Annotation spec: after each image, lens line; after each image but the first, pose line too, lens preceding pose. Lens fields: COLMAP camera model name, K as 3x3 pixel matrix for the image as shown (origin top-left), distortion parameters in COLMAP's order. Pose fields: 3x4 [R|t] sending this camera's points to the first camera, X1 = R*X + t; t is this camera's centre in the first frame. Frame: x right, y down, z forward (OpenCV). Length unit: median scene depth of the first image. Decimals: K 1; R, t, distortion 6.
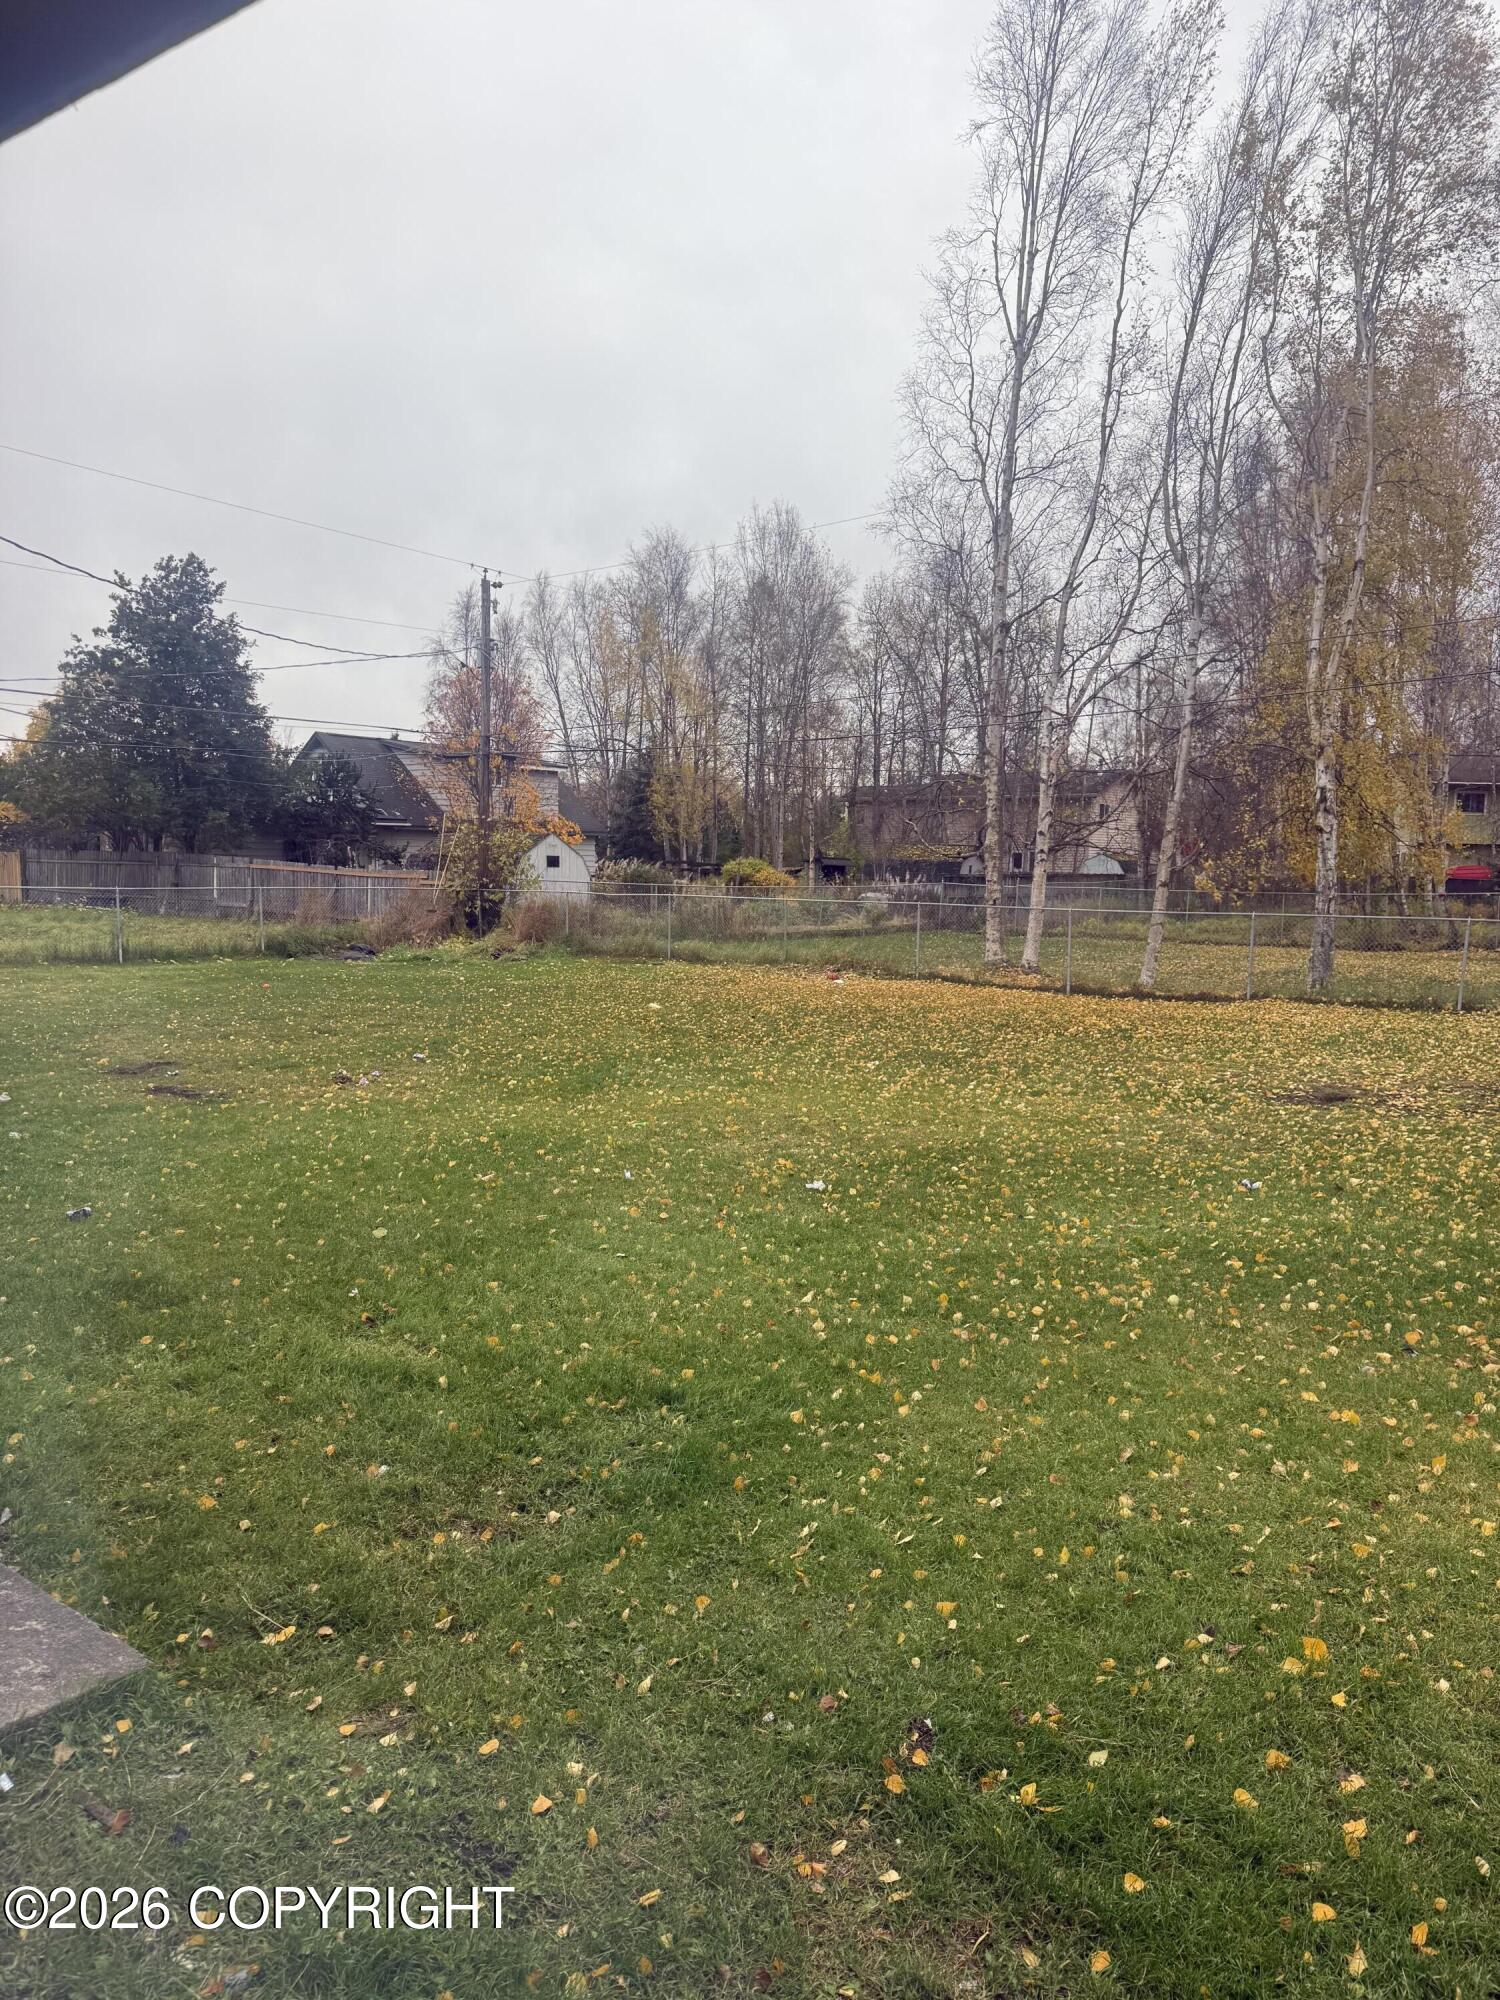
lens RADIAL K [[1415.0, 0, 747.3], [0, 1415.0, 1002.3], [0, 0, 1]] dist [0.045240, -0.046934]
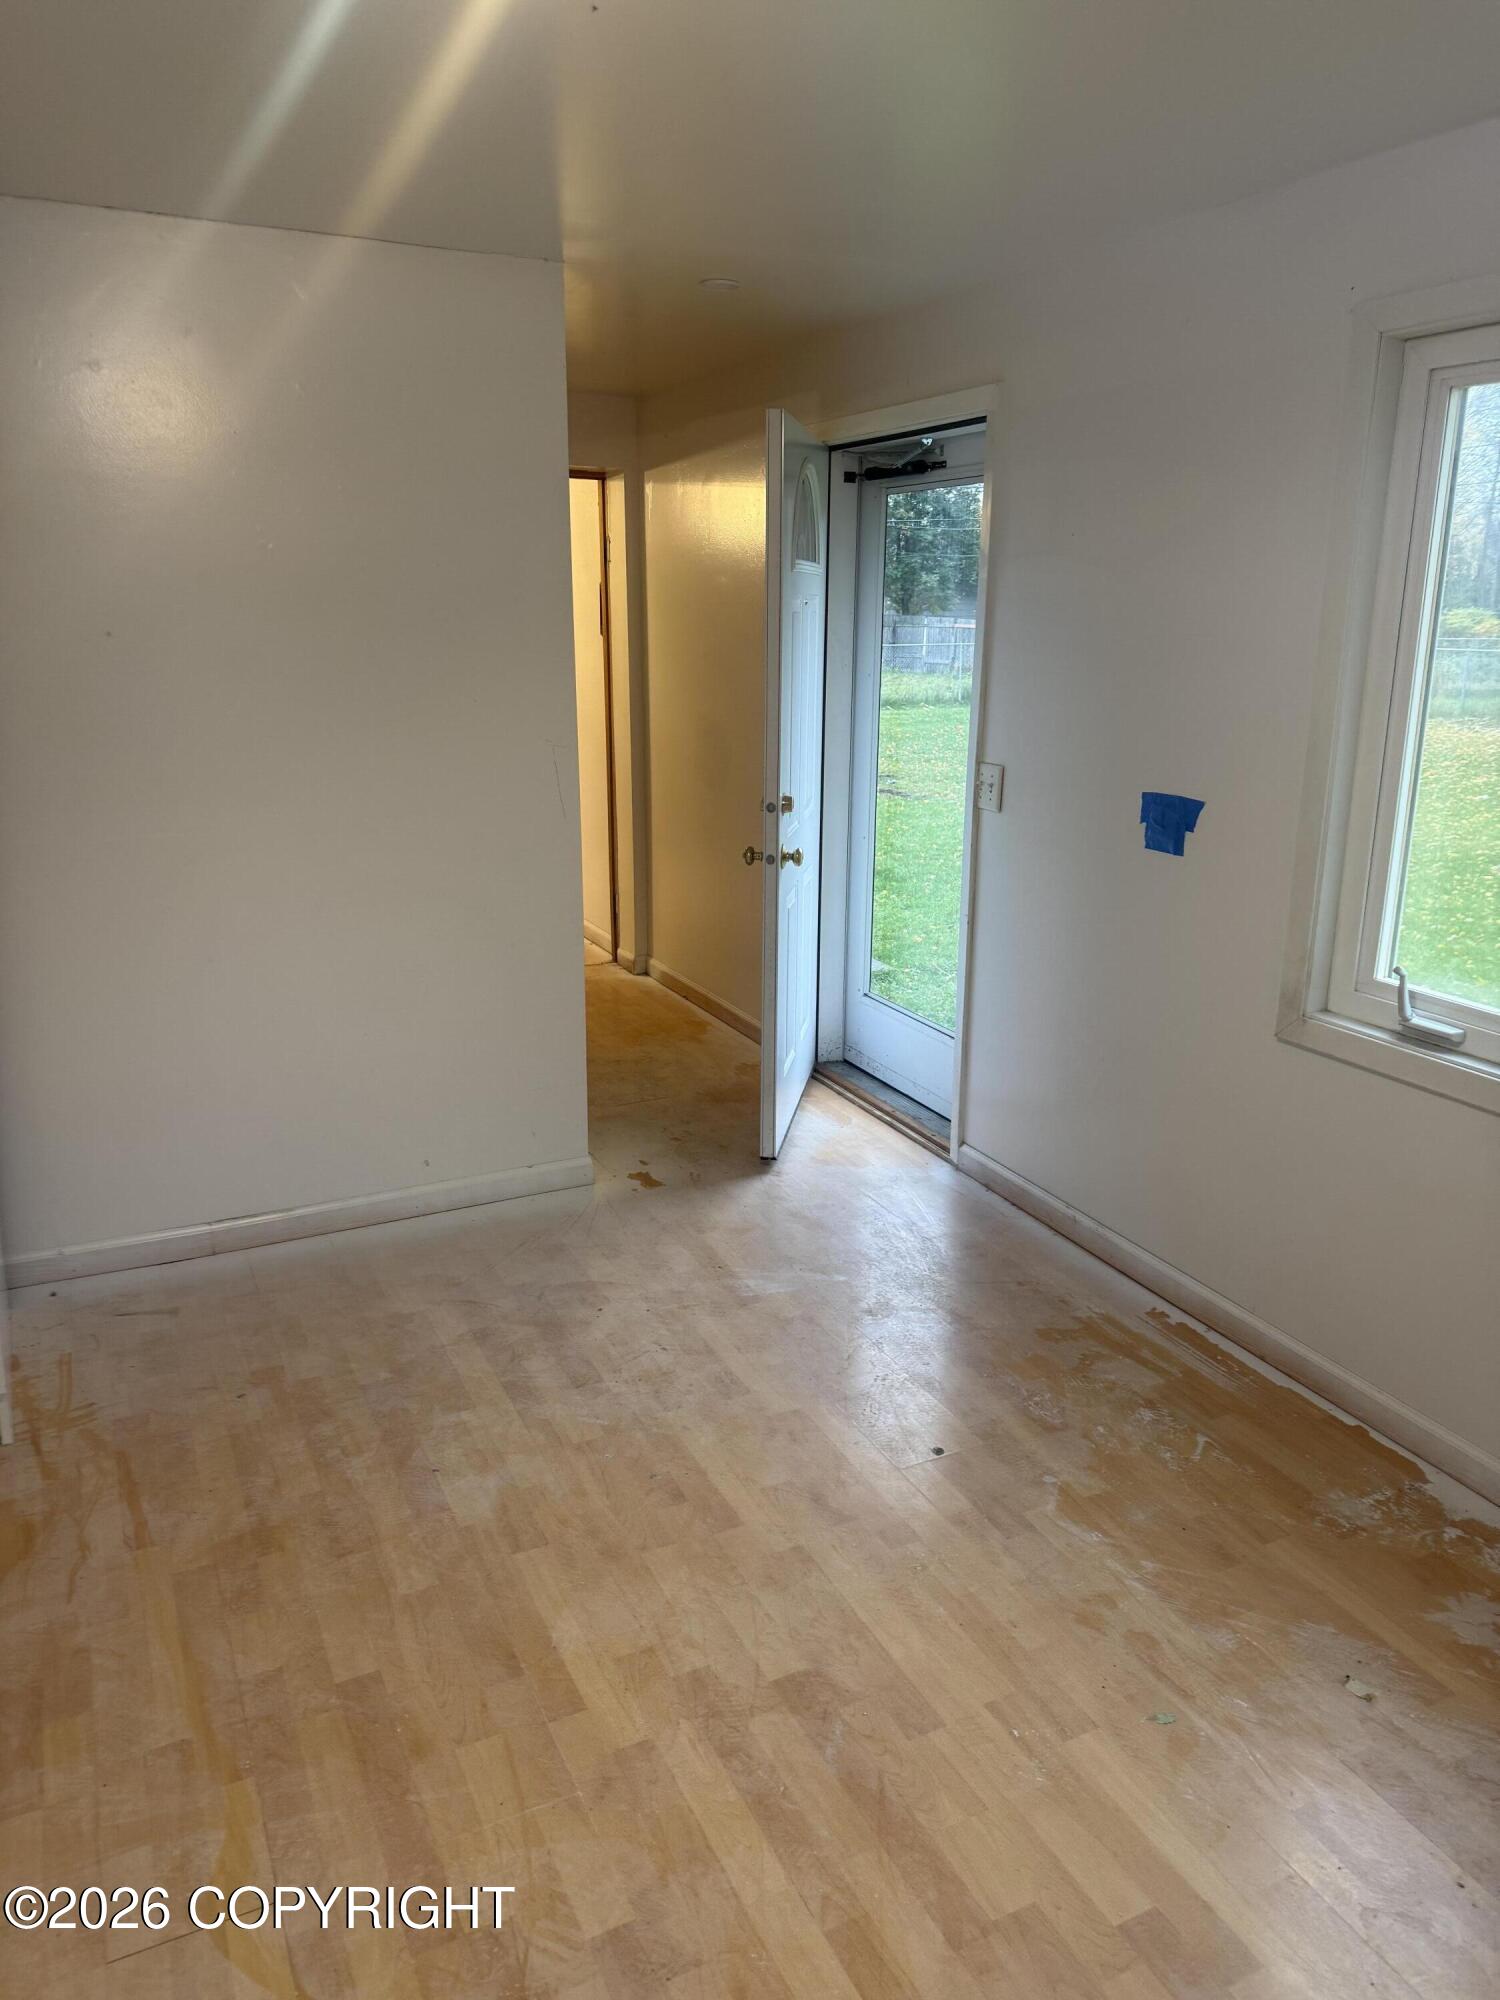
lens RADIAL K [[1415.0, 0, 749.8], [0, 1415.0, 996.2], [0, 0, 1]] dist [0.045240, -0.046934]
pose [[0.890049, 0.103950, -0.443854, 0.049185], [-0.031733, 0.985420, 0.167152, 0.014084], [0.454759, -0.134689, 0.880371, -0.140018]]
